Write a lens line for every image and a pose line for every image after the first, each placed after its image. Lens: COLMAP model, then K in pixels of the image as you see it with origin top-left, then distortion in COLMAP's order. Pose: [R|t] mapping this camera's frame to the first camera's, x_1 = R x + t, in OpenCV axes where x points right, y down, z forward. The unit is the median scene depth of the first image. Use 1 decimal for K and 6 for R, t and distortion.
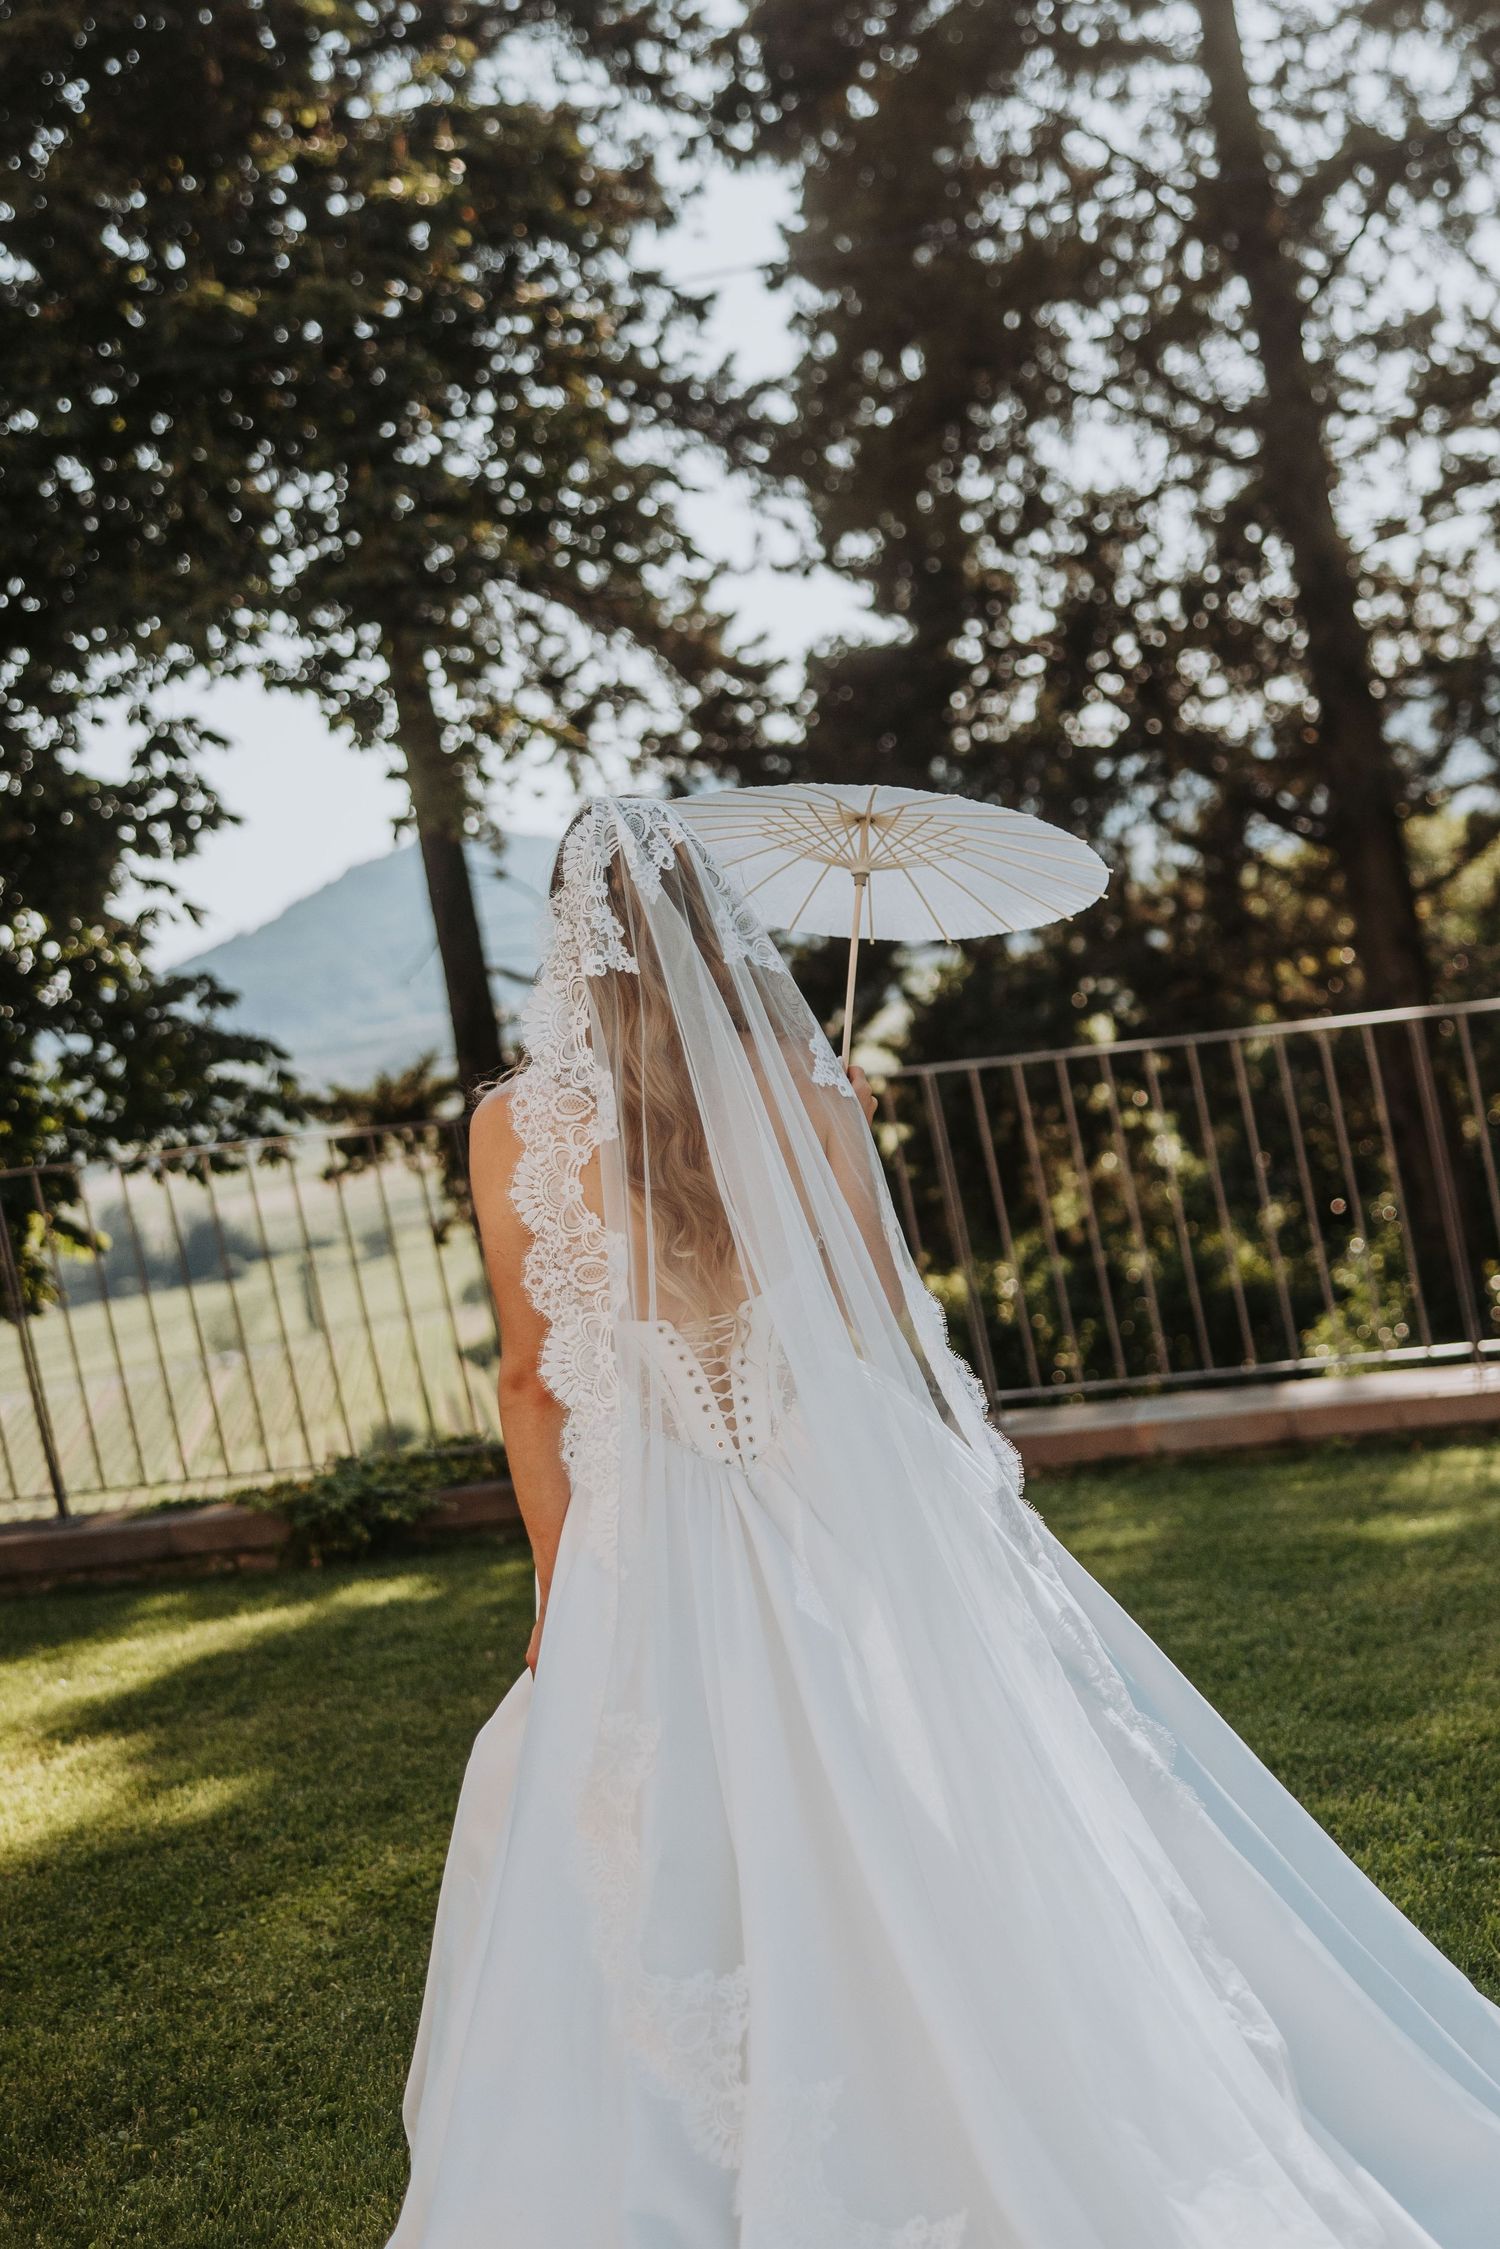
lens RADIAL K [[3955.3, 0, 859.1], [0, 3955.3, 1230.4], [0, 0, 1]] dist [0.012931, -0.076803]
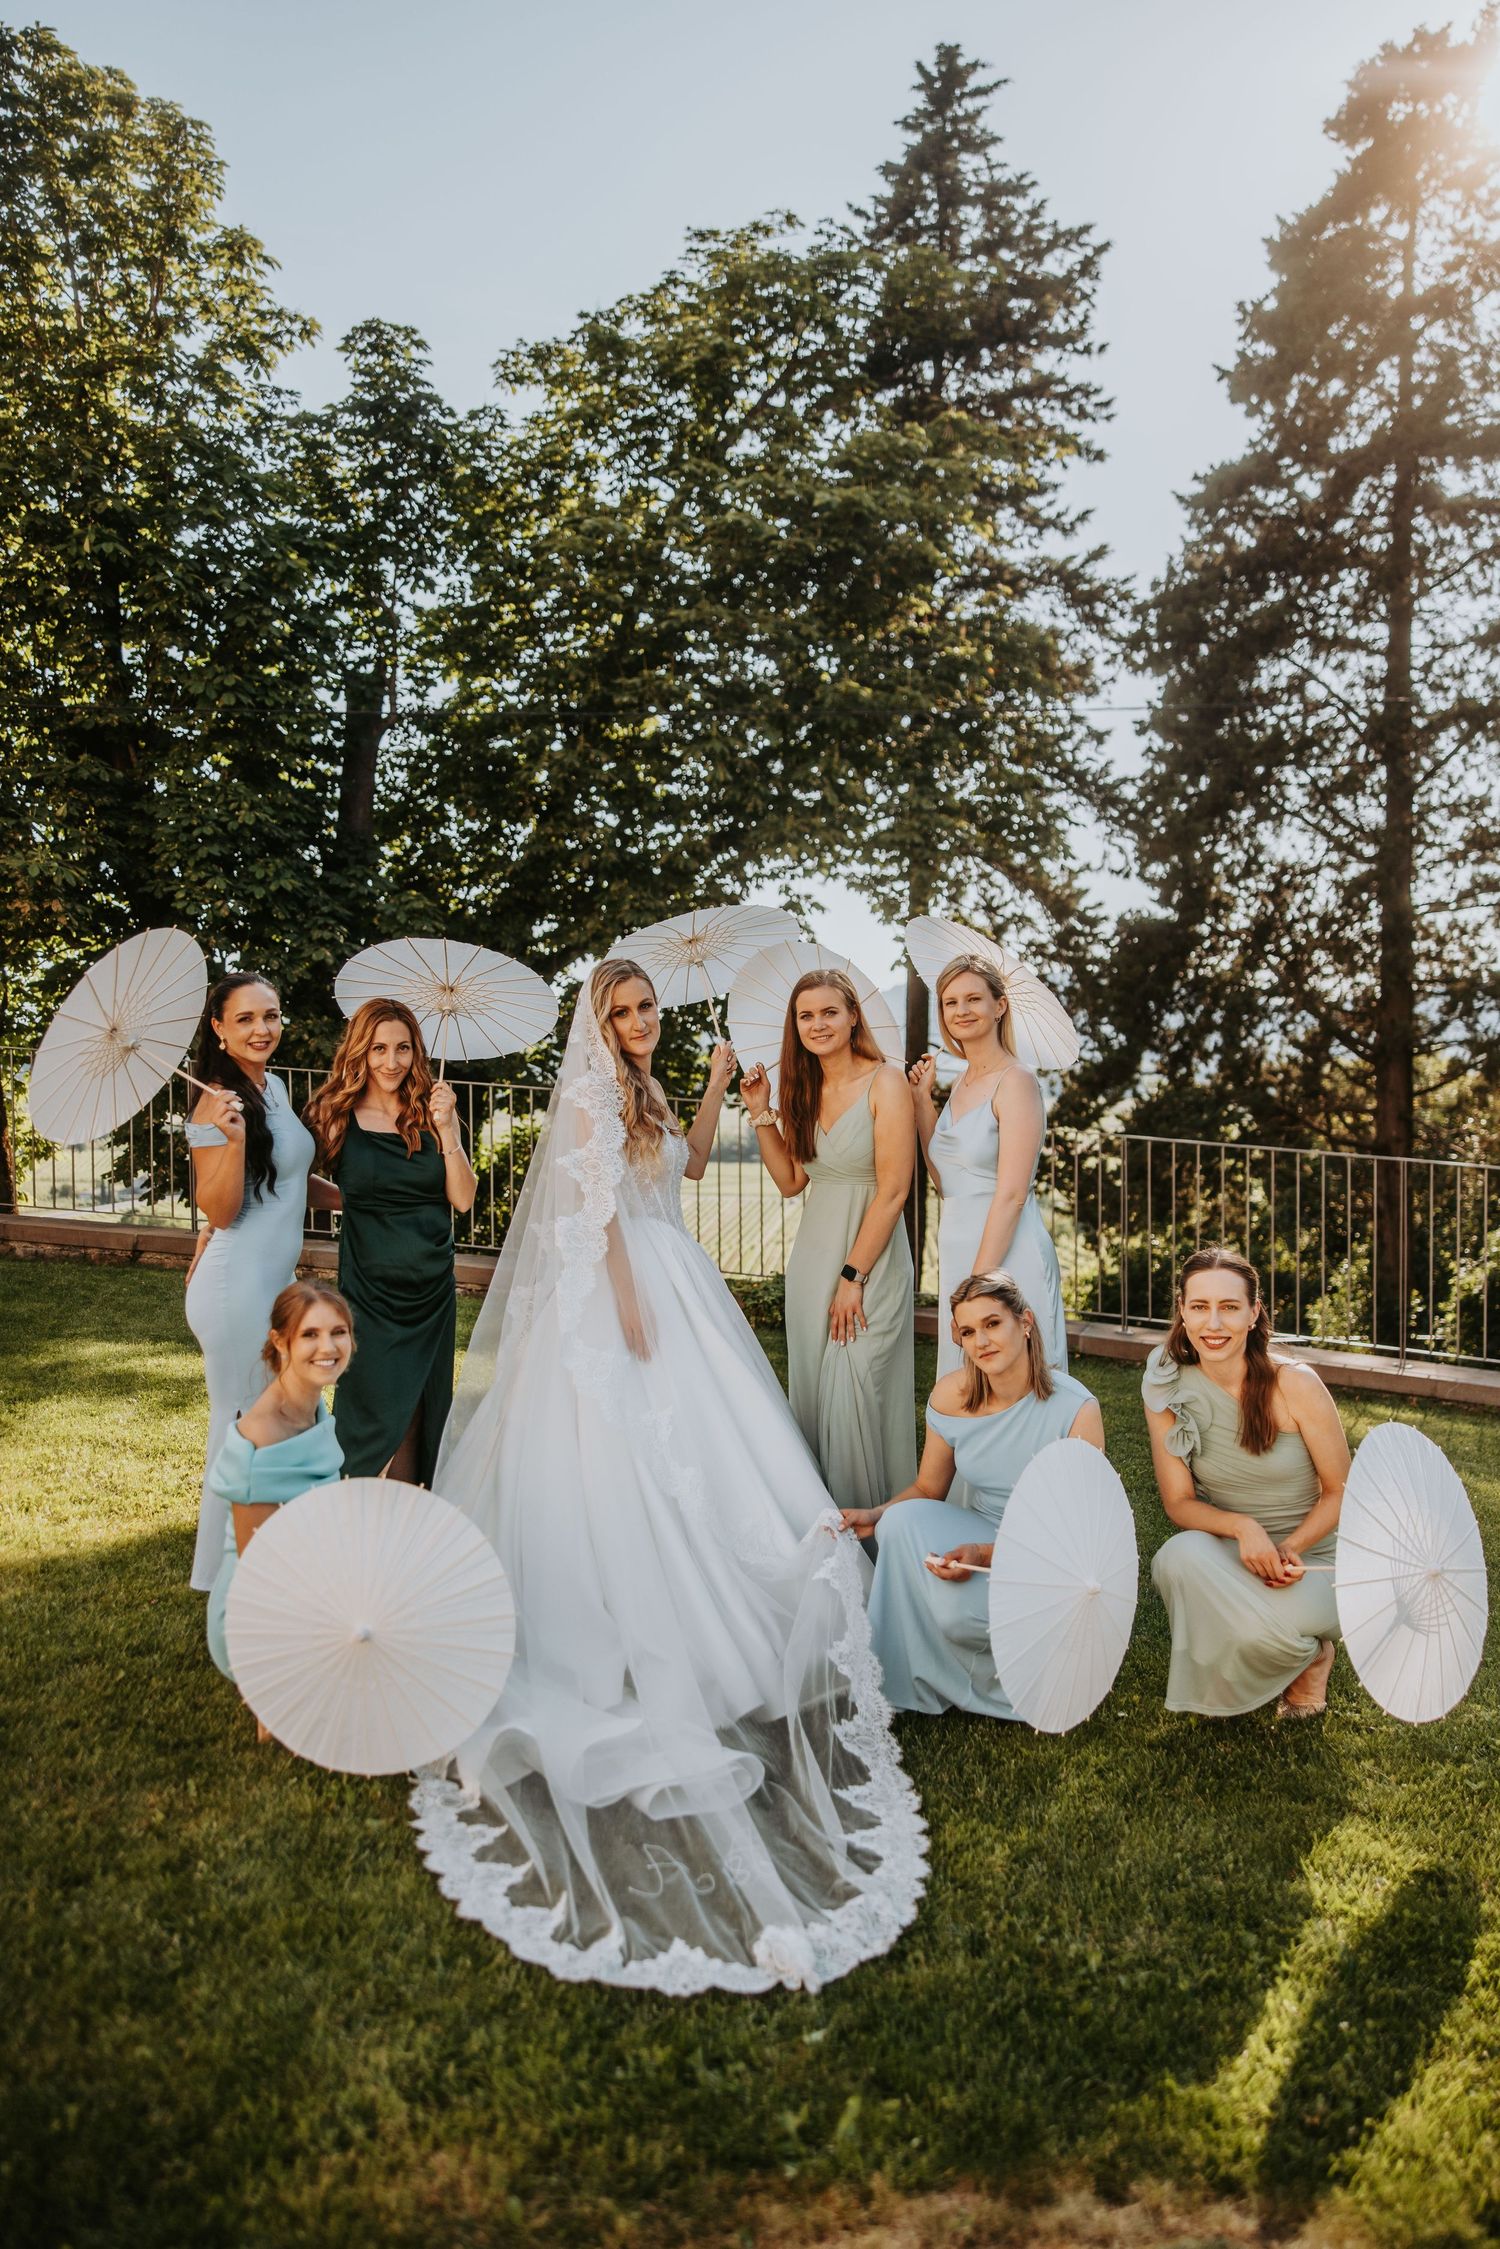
lens RADIAL K [[1849.1, 0, 718.1], [0, 1849.1, 1128.3], [0, 0, 1]] dist [0.024847, 0.000773]
pose [[0.958719, 0.195441, -0.206546, 0.006396], [-0.199096, 0.979975, 0.003148, -0.004584], [0.203025, 0.038104, 0.978432, 0.053513]]
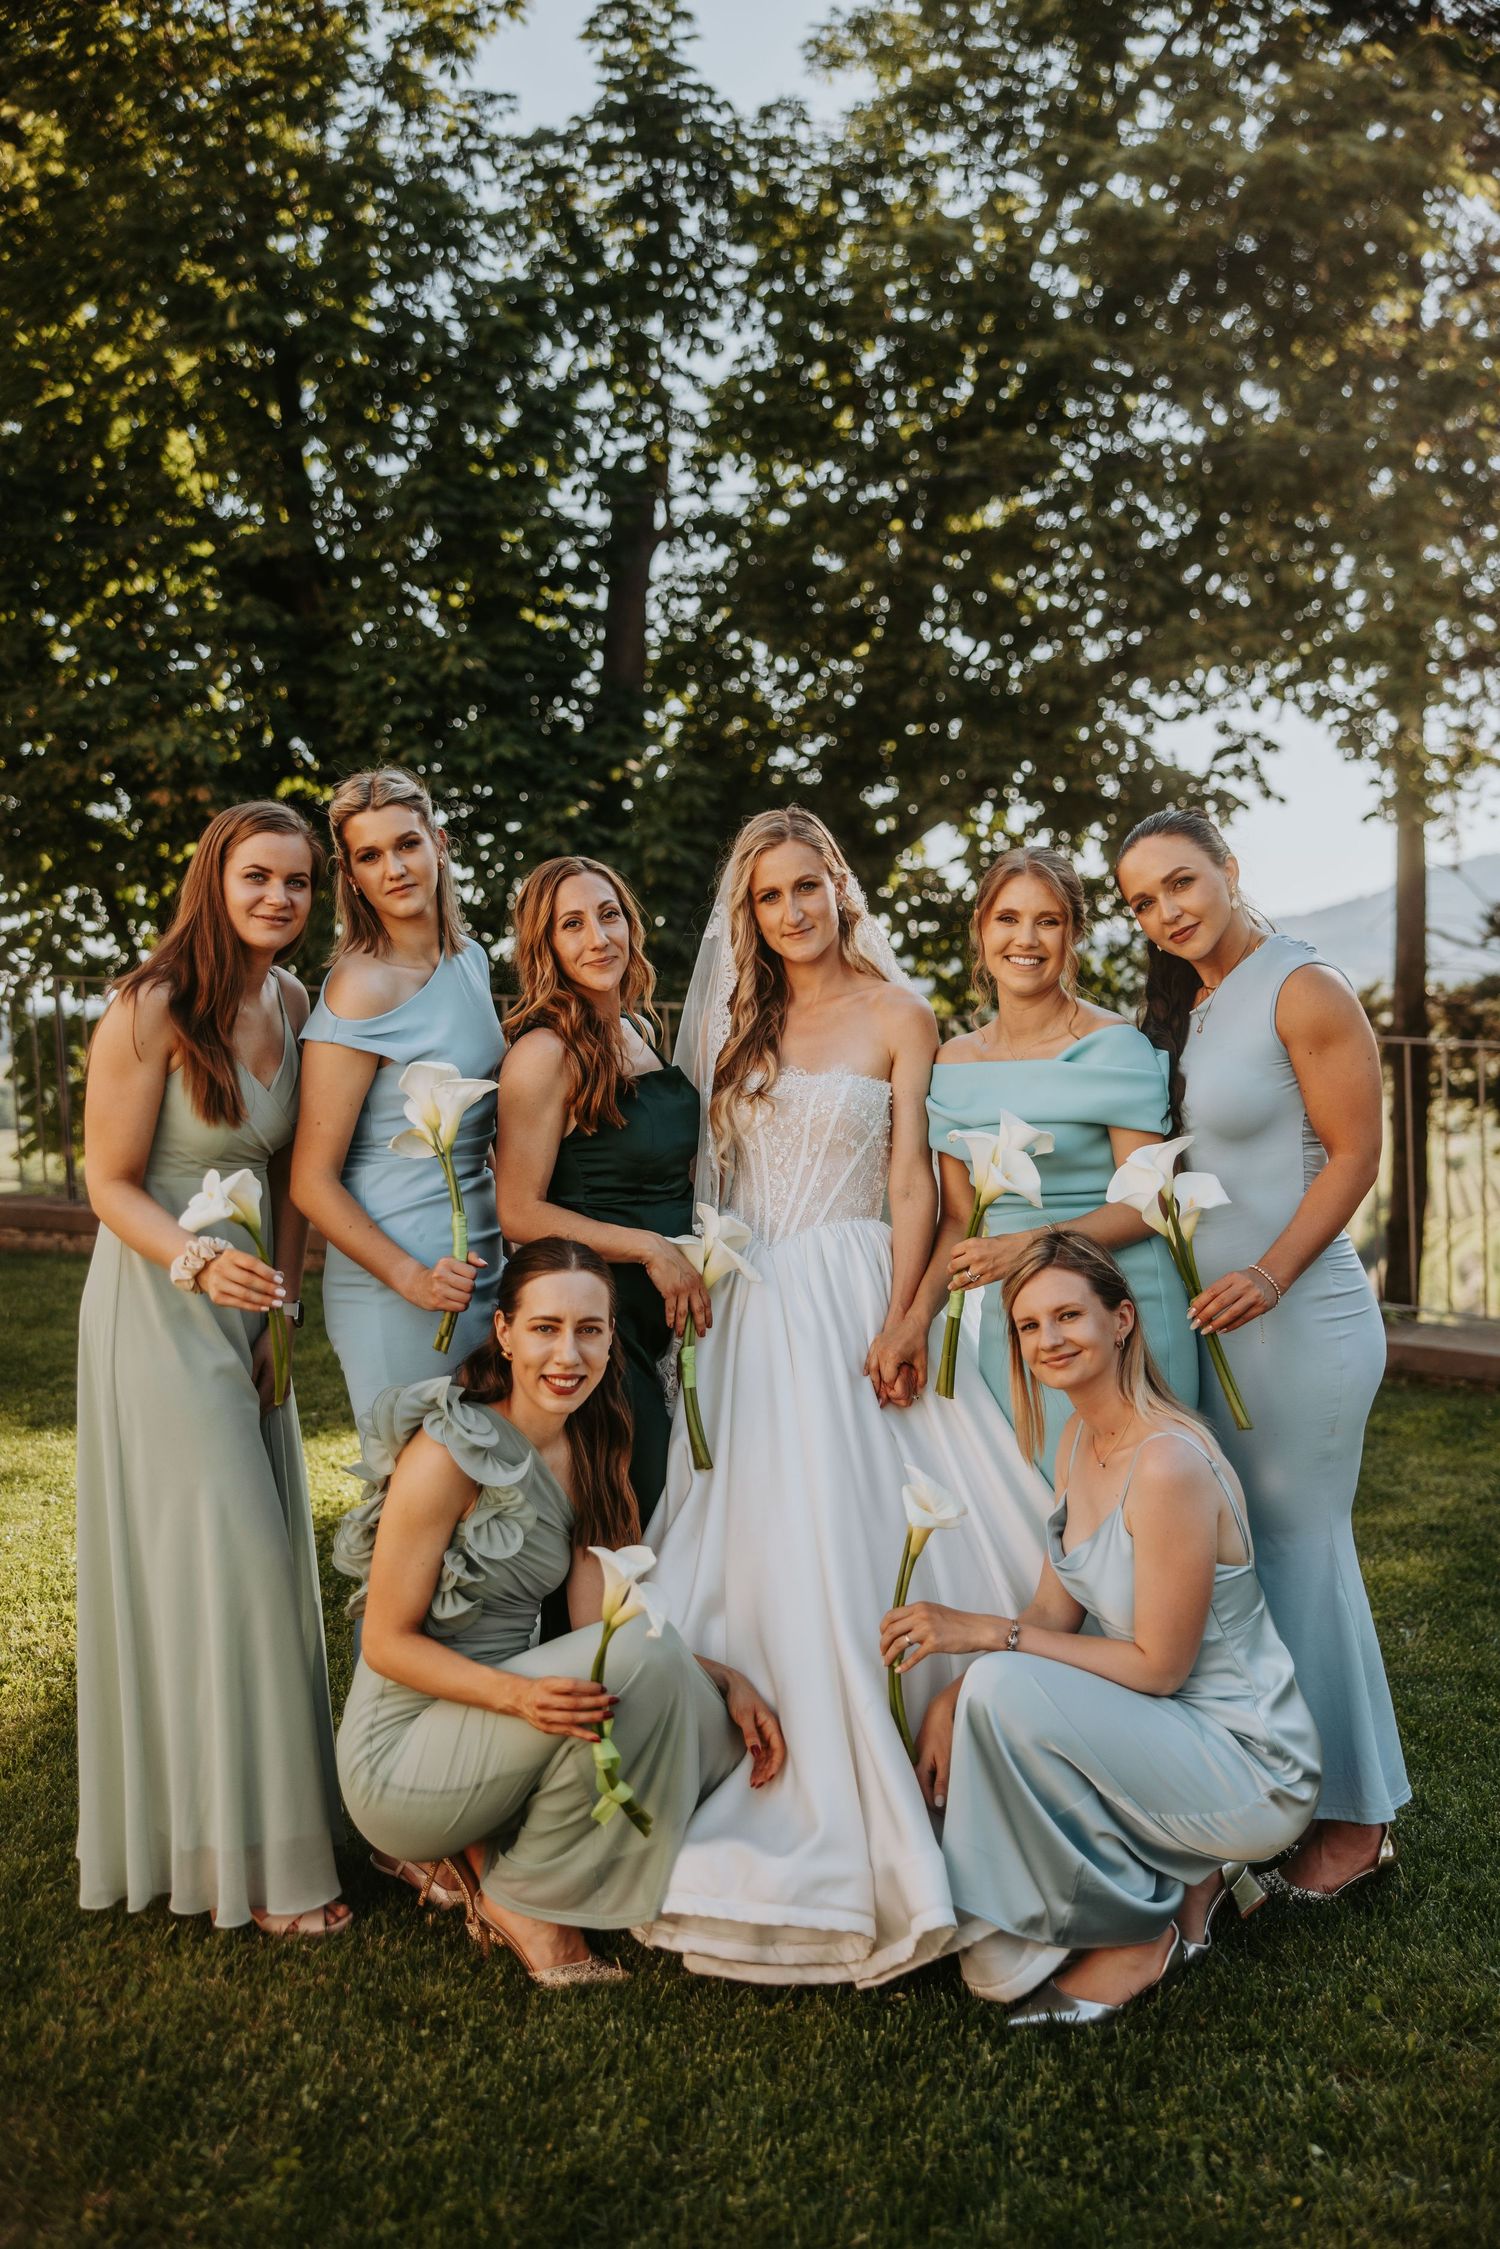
lens RADIAL K [[2265.2, 0, 750.0], [0, 2265.2, 1124.5], [0, 0, 1]] dist [0.045344, -0.003010]
pose [[0.903336, 0.177156, -0.390640, 0.019672], [-0.164375, 0.984173, 0.066216, -0.008850], [0.396188, 0.004396, 0.918159, 0.122531]]
